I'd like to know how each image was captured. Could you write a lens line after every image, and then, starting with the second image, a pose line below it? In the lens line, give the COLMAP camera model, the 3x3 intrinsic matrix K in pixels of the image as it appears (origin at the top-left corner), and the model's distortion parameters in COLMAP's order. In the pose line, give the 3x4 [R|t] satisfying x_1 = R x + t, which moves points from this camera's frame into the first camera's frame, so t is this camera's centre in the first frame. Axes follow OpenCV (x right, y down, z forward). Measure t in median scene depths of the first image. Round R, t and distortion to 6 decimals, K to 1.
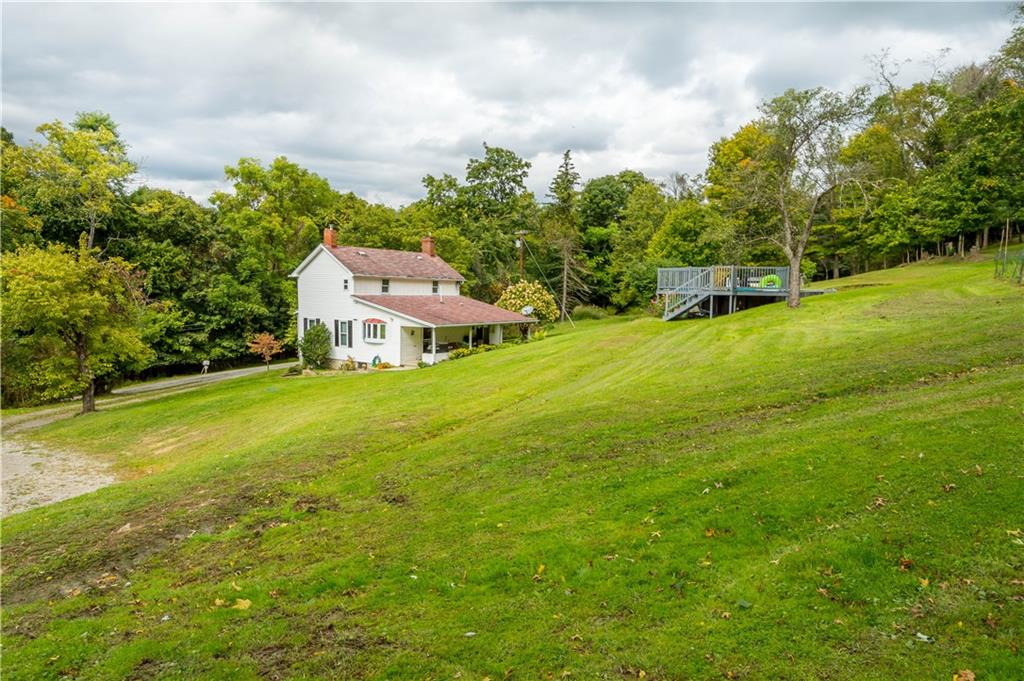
lens RADIAL K [[617.7, 0, 512.0], [0, 617.7, 340.5], [0, 0, 1]] dist [0.136718, 0.000132]
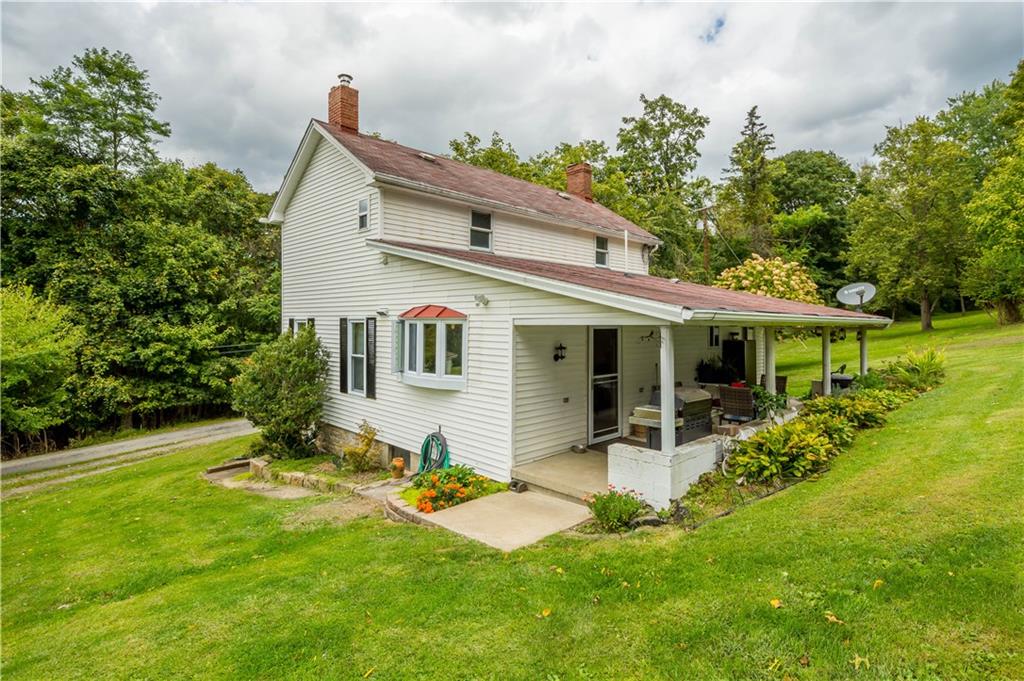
lens RADIAL K [[473.3, 0, 512.0], [0, 473.3, 340.5], [0, 0, 1]] dist [-0.000041, 0.000023]
pose [[0.975592, -0.012566, -0.219233, -0.128068], [0.002146, 0.998859, -0.047703, -0.007241], [0.219582, 0.046068, 0.974506, 0.756519]]
